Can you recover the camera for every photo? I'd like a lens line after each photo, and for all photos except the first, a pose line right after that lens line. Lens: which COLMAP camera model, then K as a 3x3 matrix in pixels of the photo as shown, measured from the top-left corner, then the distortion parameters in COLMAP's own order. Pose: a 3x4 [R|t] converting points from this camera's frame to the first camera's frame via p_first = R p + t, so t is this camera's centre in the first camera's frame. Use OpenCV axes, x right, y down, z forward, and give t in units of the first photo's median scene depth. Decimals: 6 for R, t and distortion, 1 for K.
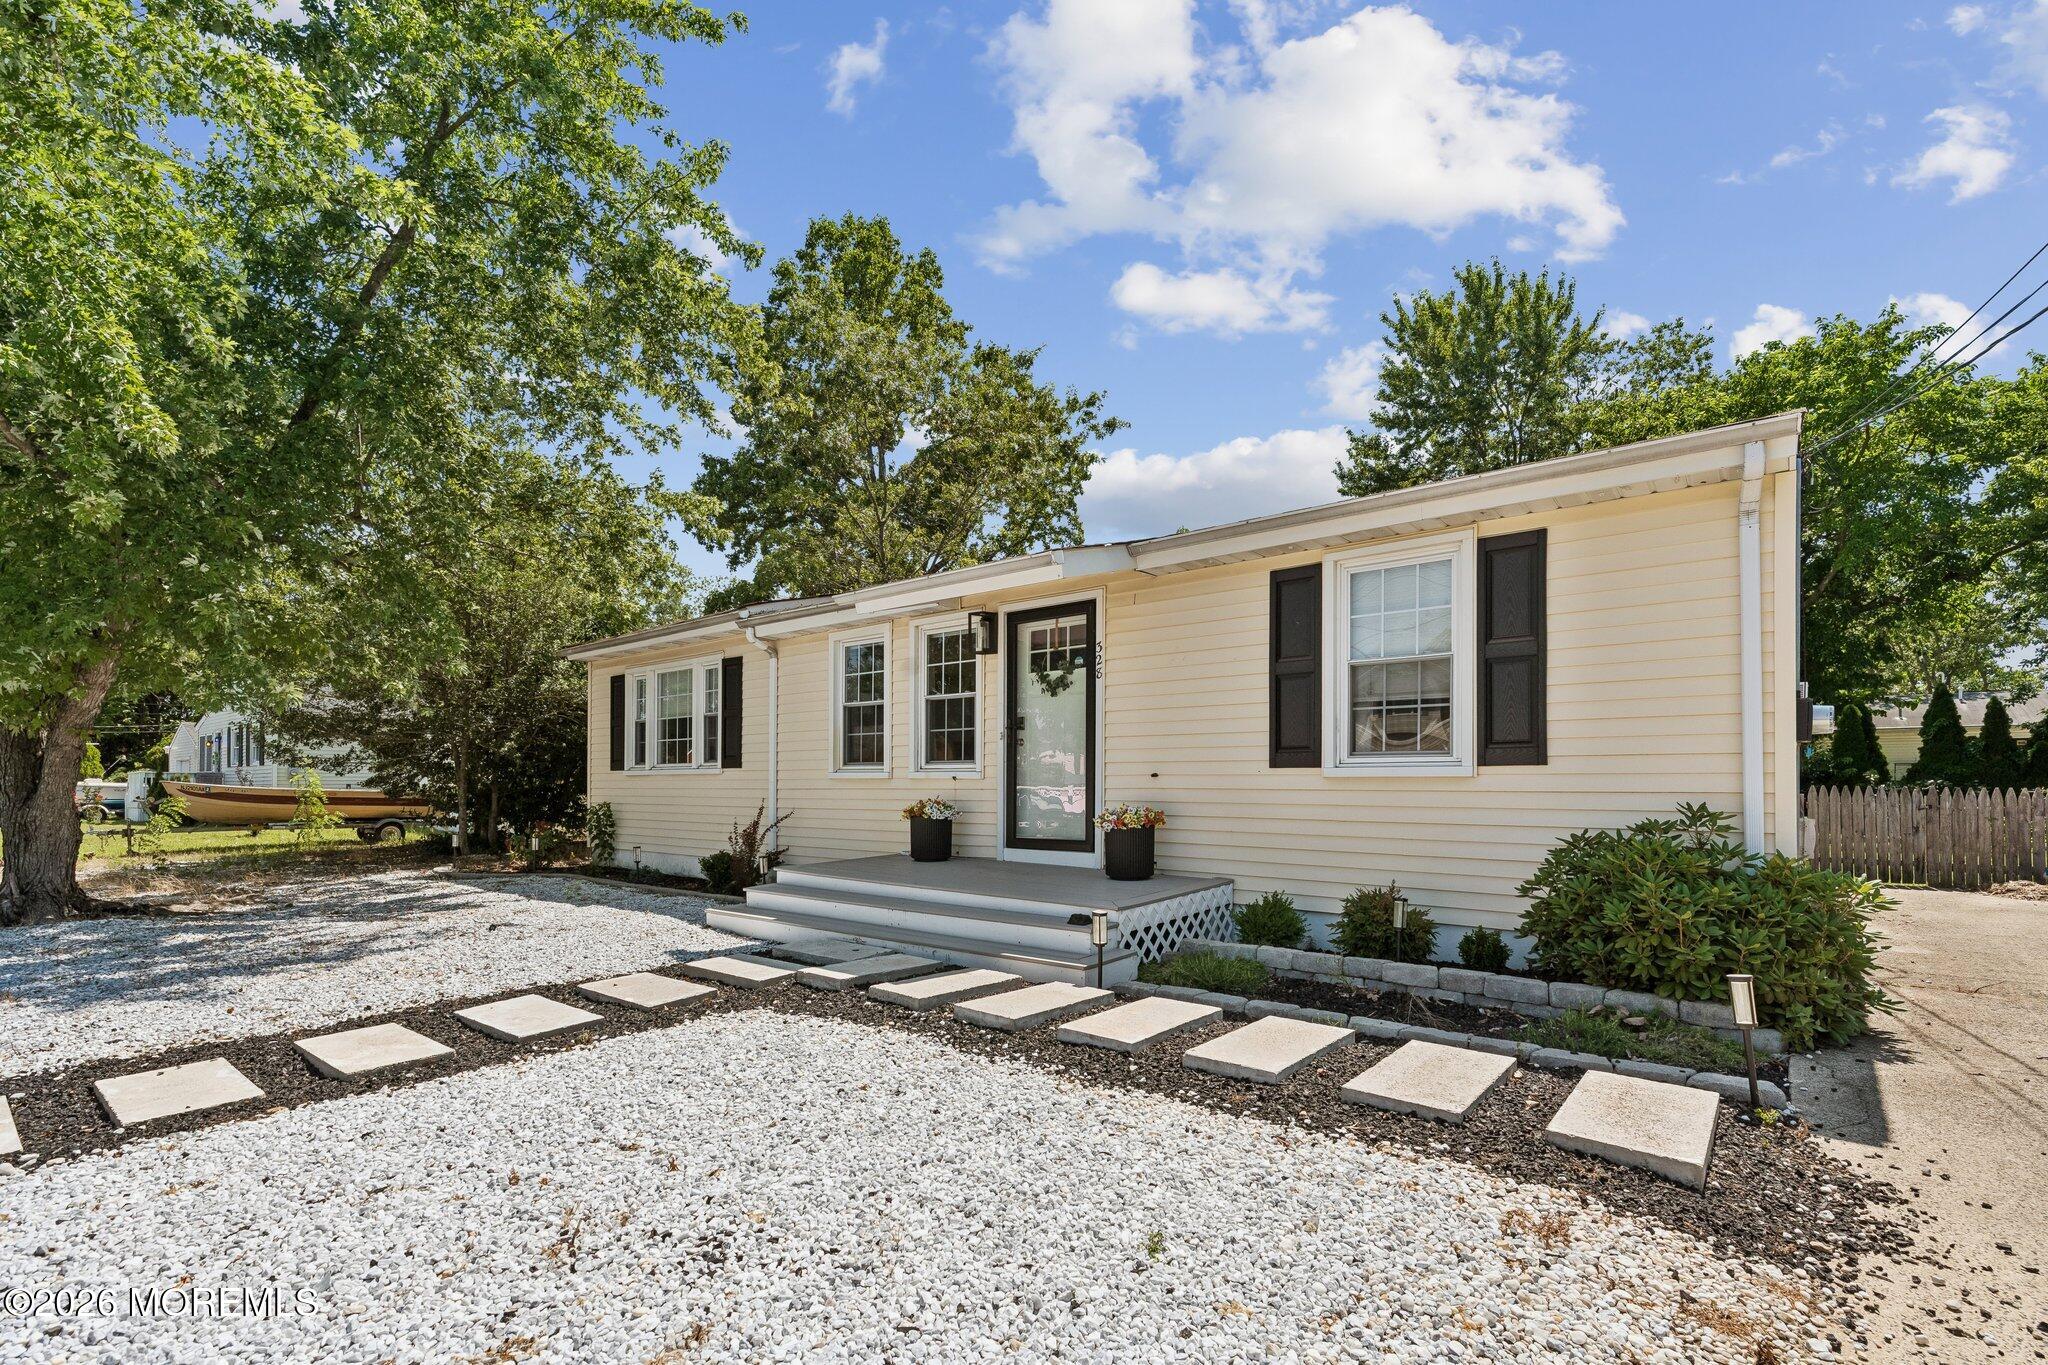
lens RADIAL K [[935.3, 0, 1075.8], [0, 935.3, 761.8], [0, 0, 1]] dist [-0.001516, -0.000653]
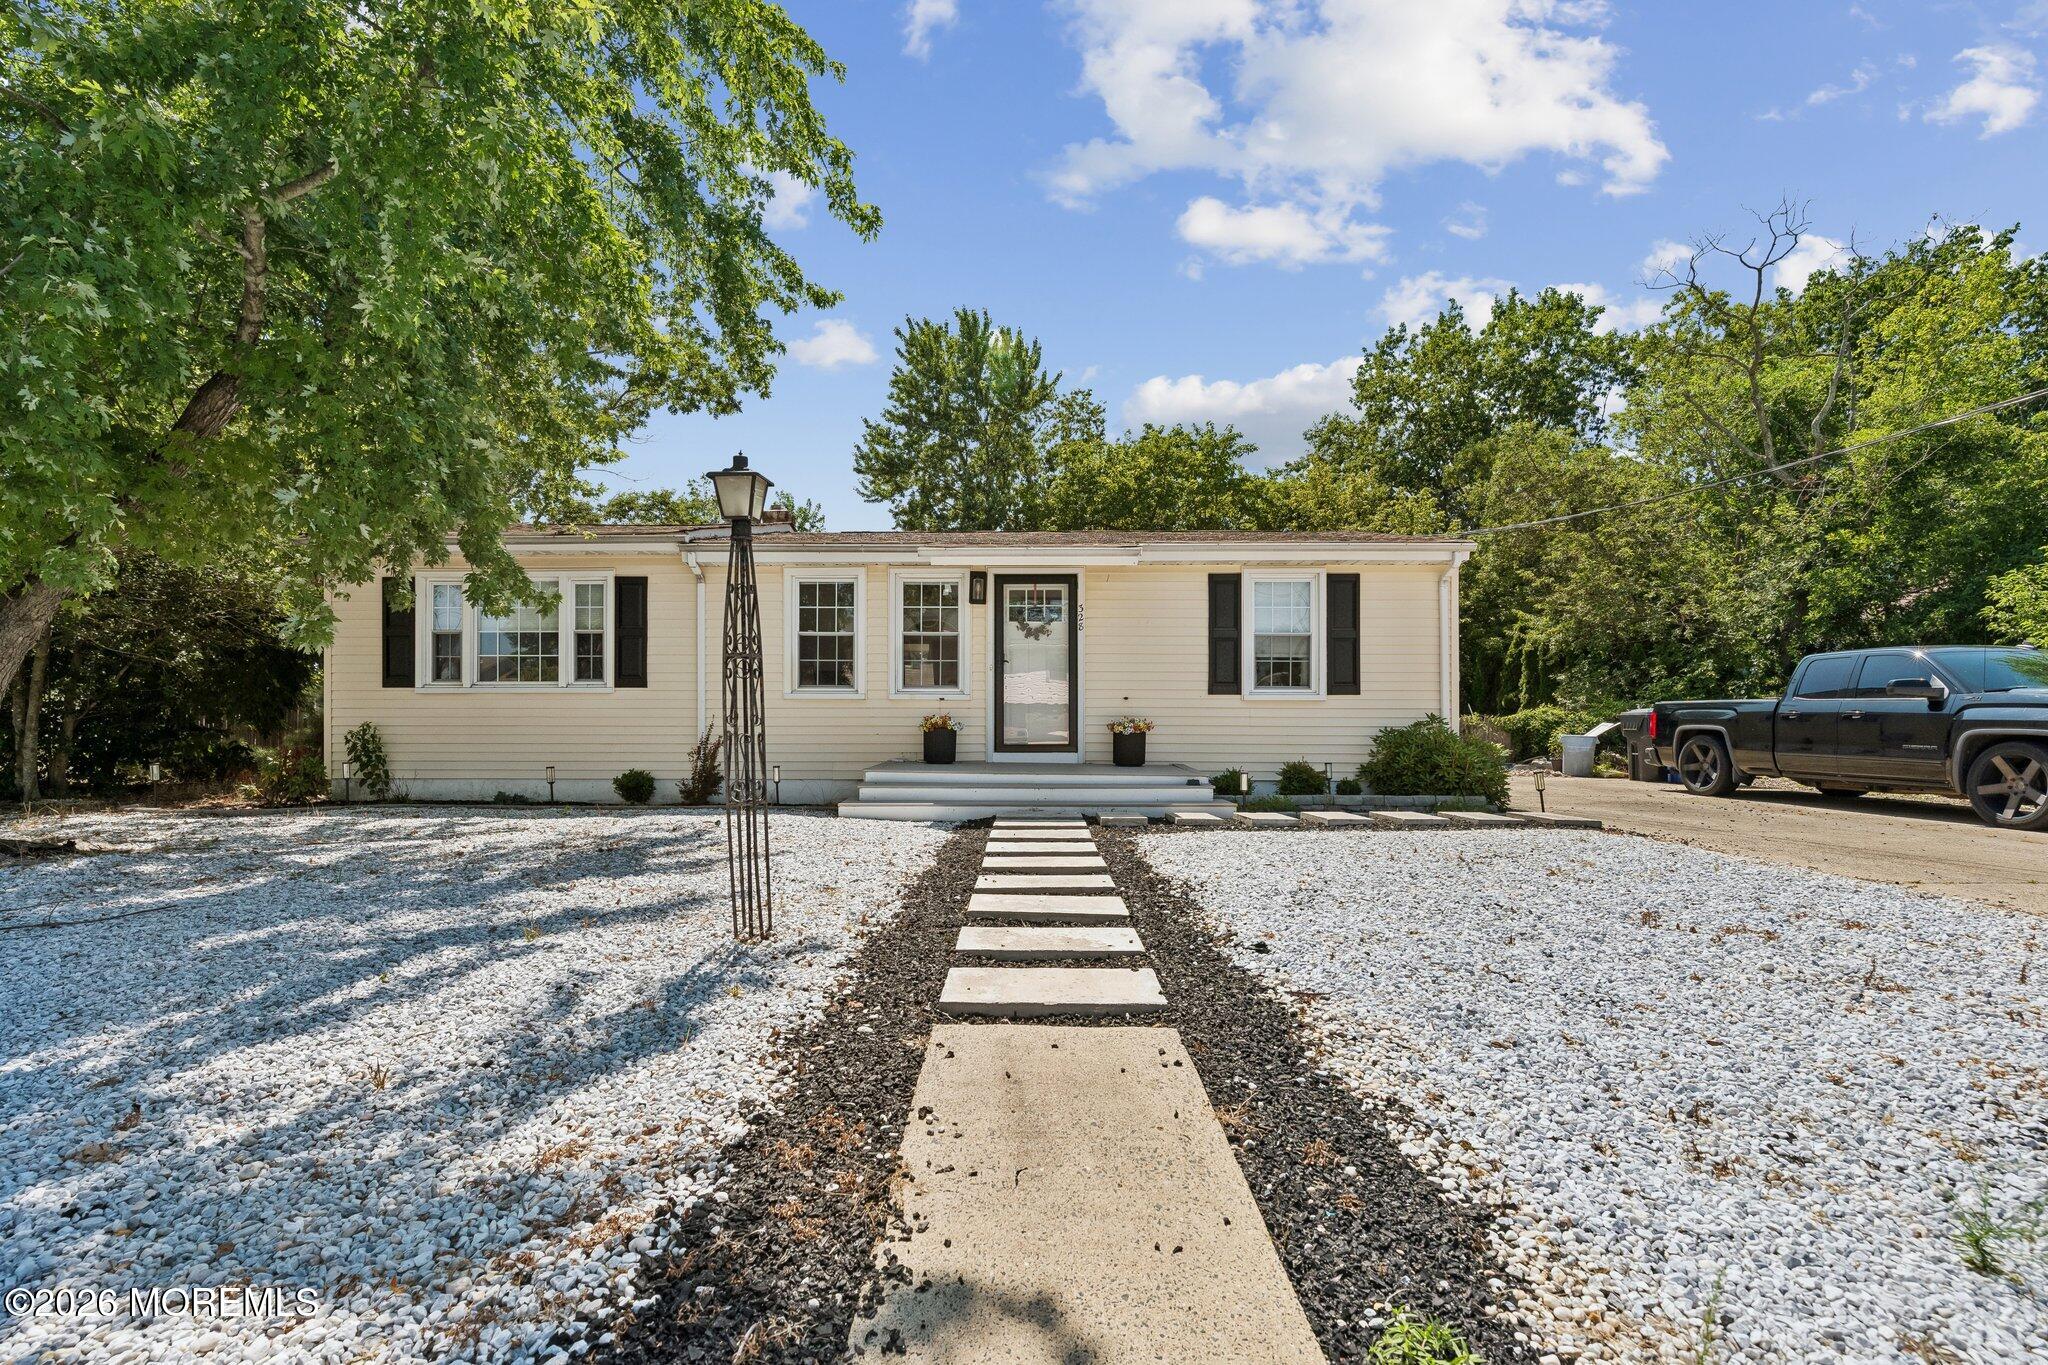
lens RADIAL K [[911.8, 0, 1040.4], [0, 911.8, 718.7], [0, 0, 1]] dist [-0.000060, -0.000006]
pose [[0.777601, 0.011243, 0.628657, -0.815482], [-0.015355, 0.999881, 0.001110, 0.041188], [-0.628570, -0.010516, 0.777682, -0.041465]]
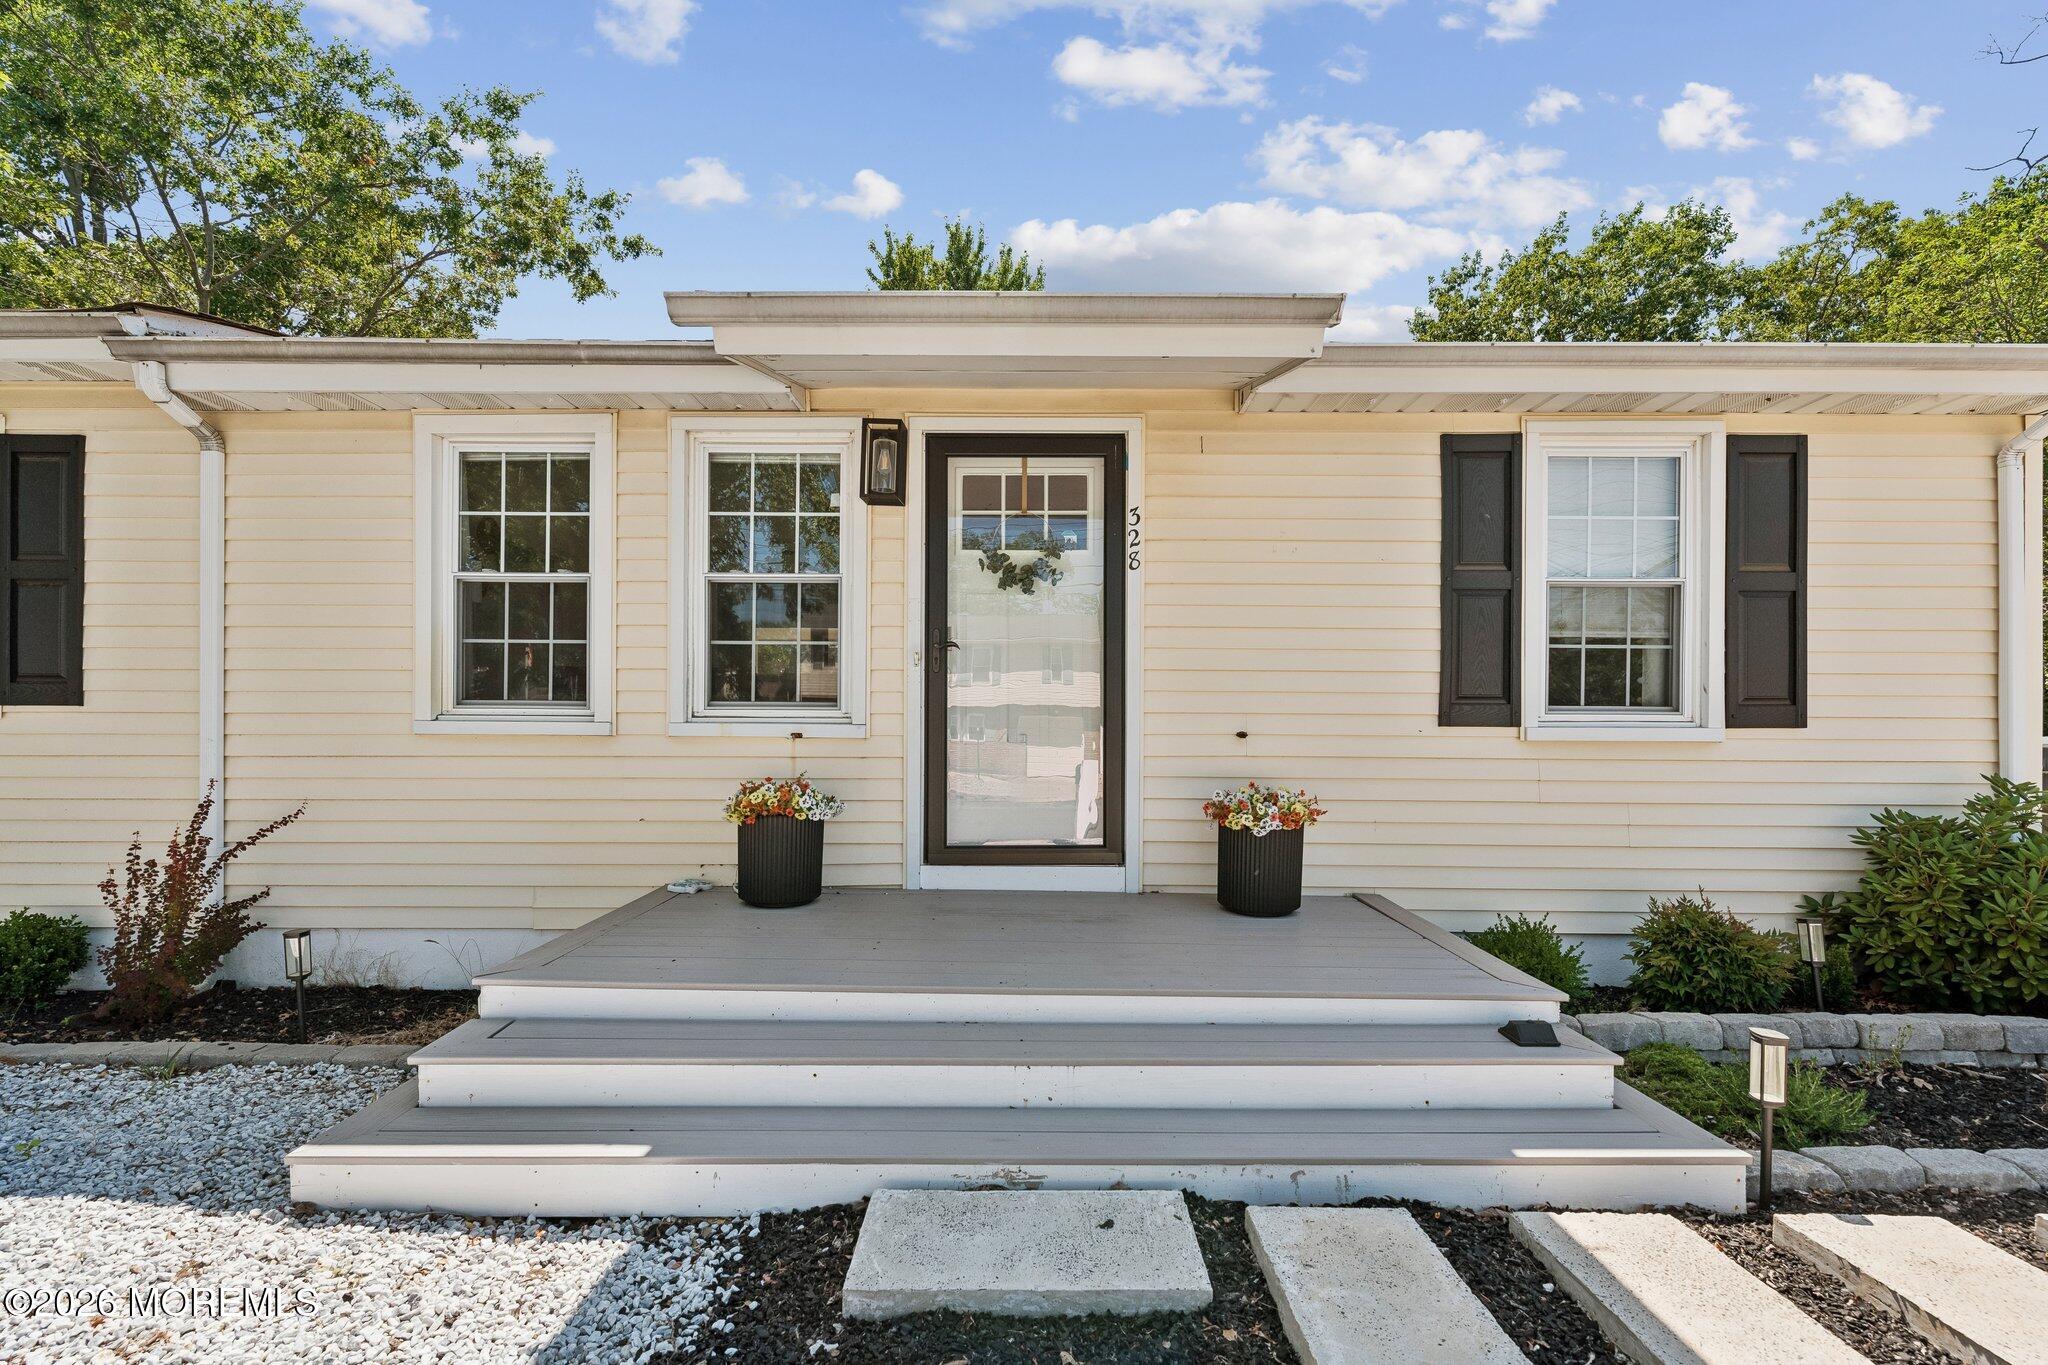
lens RADIAL K [[905.8, 0, 1027.9], [0, 905.8, 750.0], [0, 0, 1]] dist [0.000563, 0.000063]
pose [[0.791442, -0.008519, 0.611185, -0.344571], [-0.019482, 0.999043, 0.039152, 0.003072], [-0.610934, -0.042894, 0.790519, 0.530442]]
